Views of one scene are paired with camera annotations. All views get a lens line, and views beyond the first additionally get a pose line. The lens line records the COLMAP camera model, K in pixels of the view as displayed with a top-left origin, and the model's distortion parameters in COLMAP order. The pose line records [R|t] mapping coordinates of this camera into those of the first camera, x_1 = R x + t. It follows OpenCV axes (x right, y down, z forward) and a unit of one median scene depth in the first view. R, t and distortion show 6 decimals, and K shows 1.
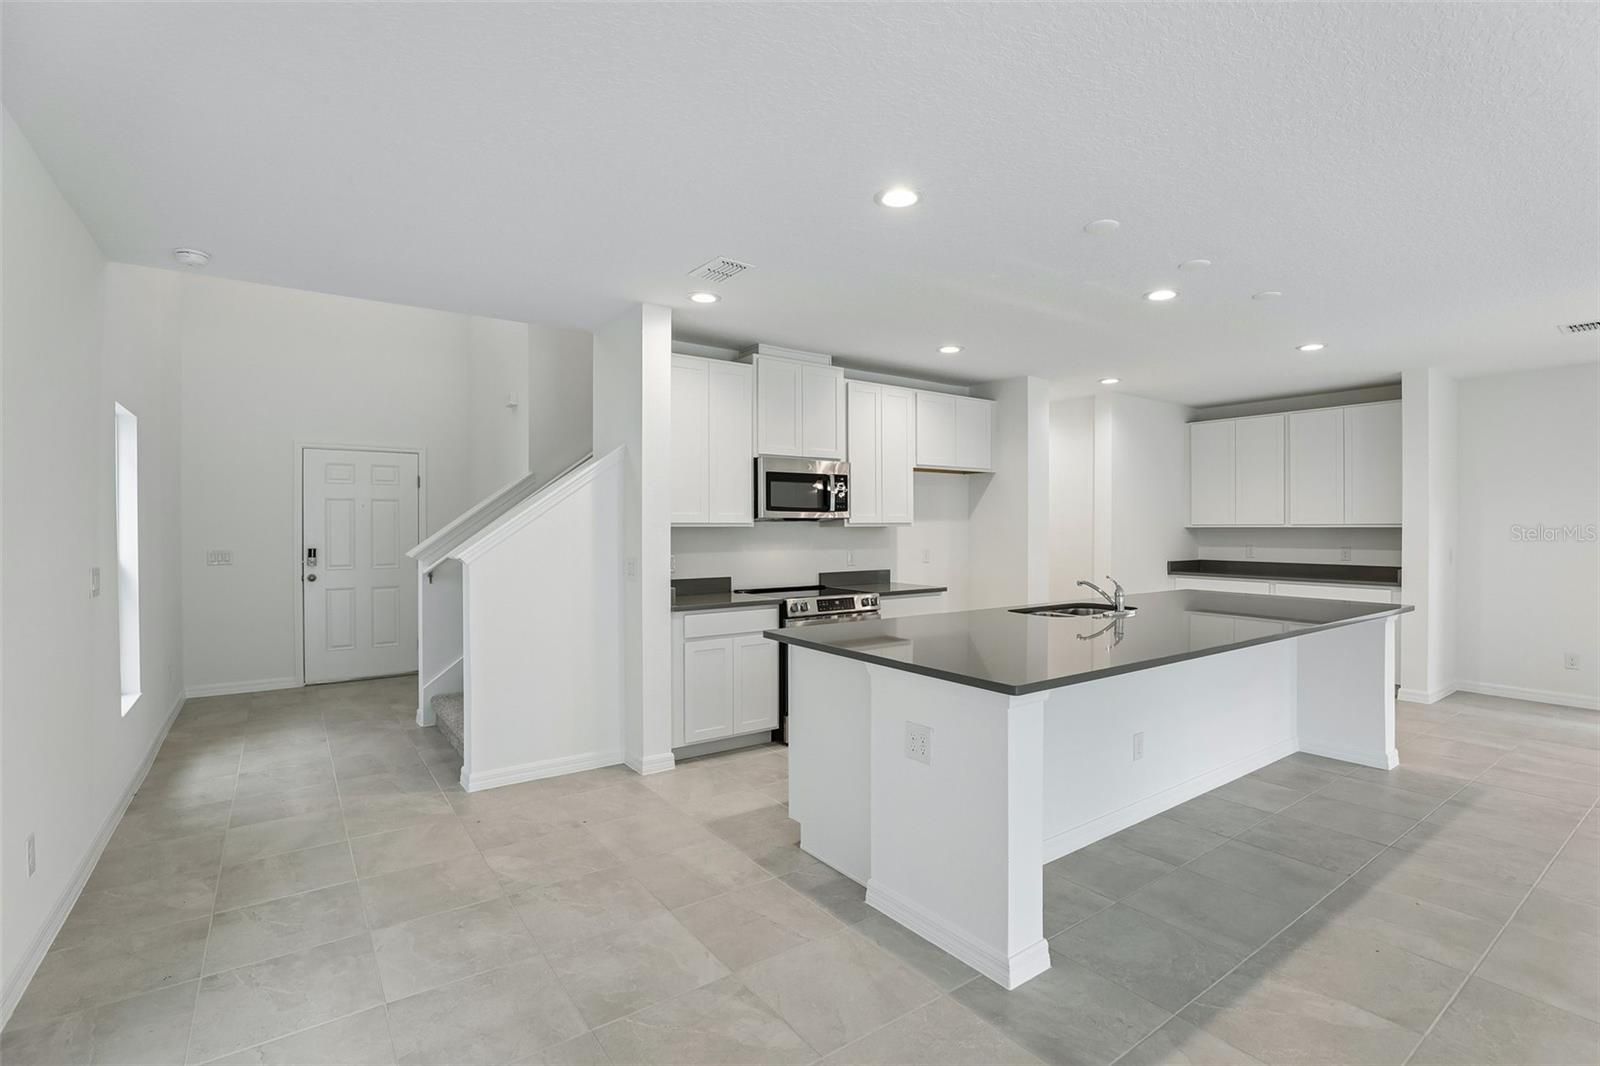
lens RADIAL K [[736.1, 0, 813.4], [0, 736.1, 529.7], [0, 0, 1]] dist [-0.035274, 0.005464]
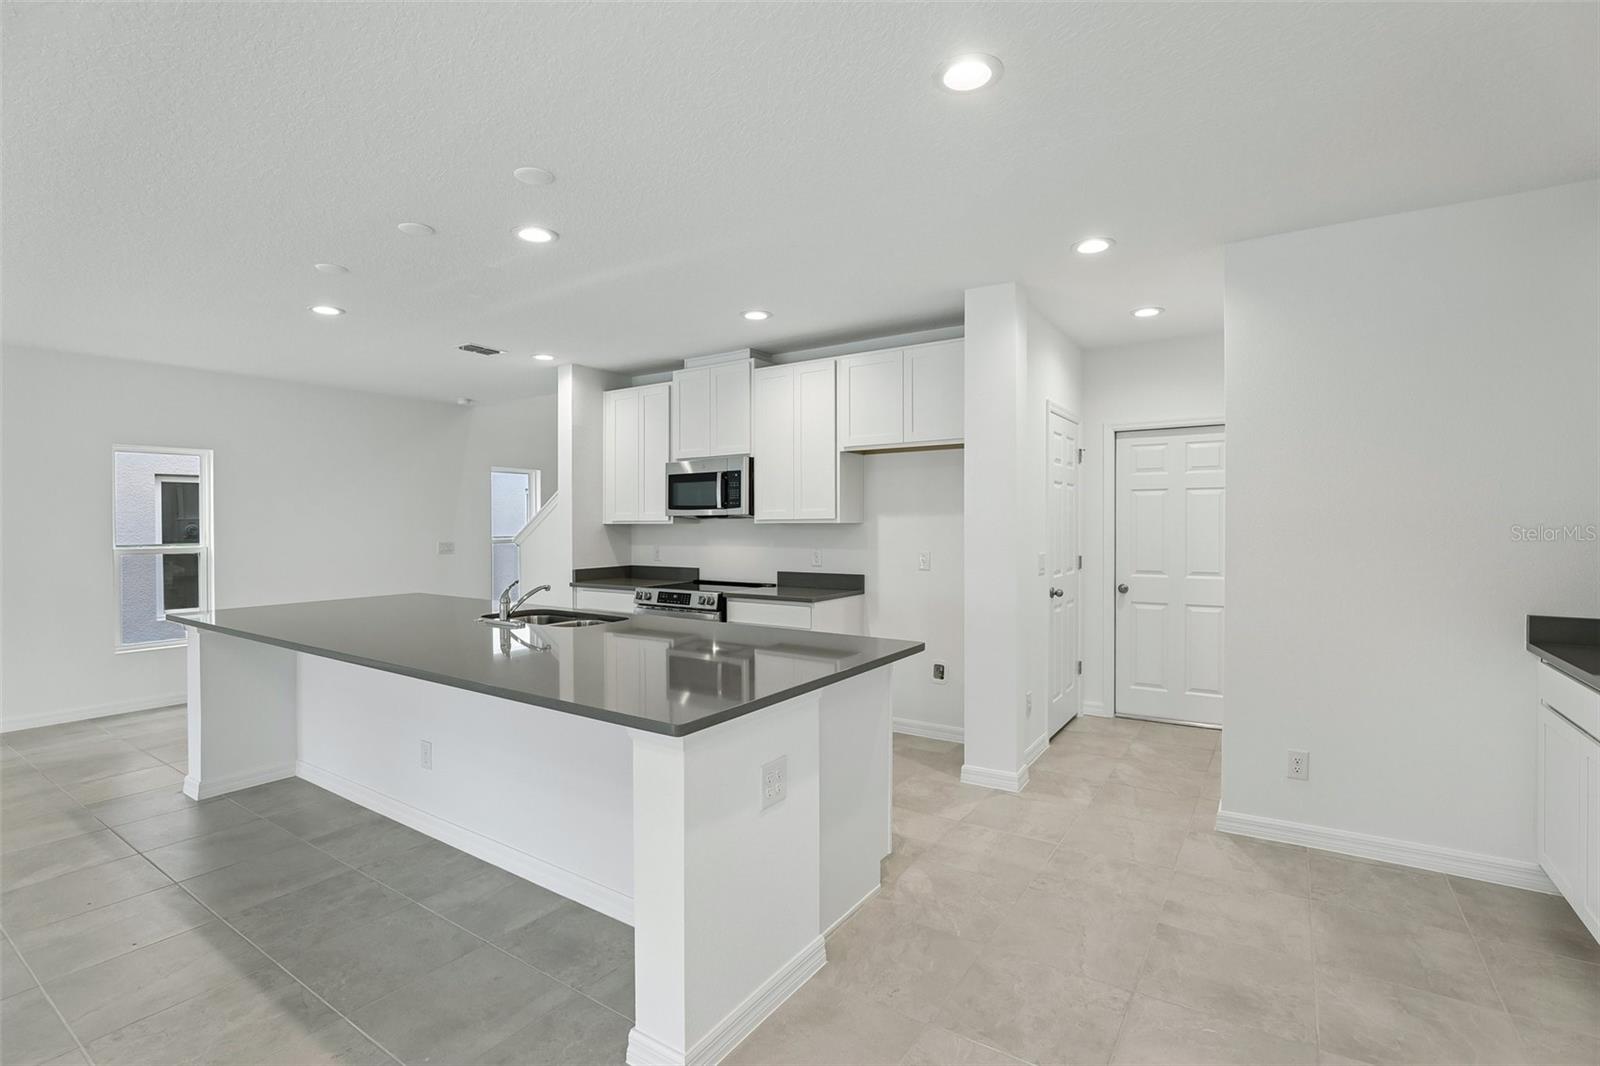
lens RADIAL K [[736.1, 0, 793.0], [0, 736.1, 532.0], [0, 0, 1]] dist [-0.035274, 0.005464]
pose [[0.344025, 0.011478, -0.938890, 0.969086], [0.000995, 0.999920, 0.012589, -0.005399], [0.938960, -0.005266, 0.343986, 0.723631]]
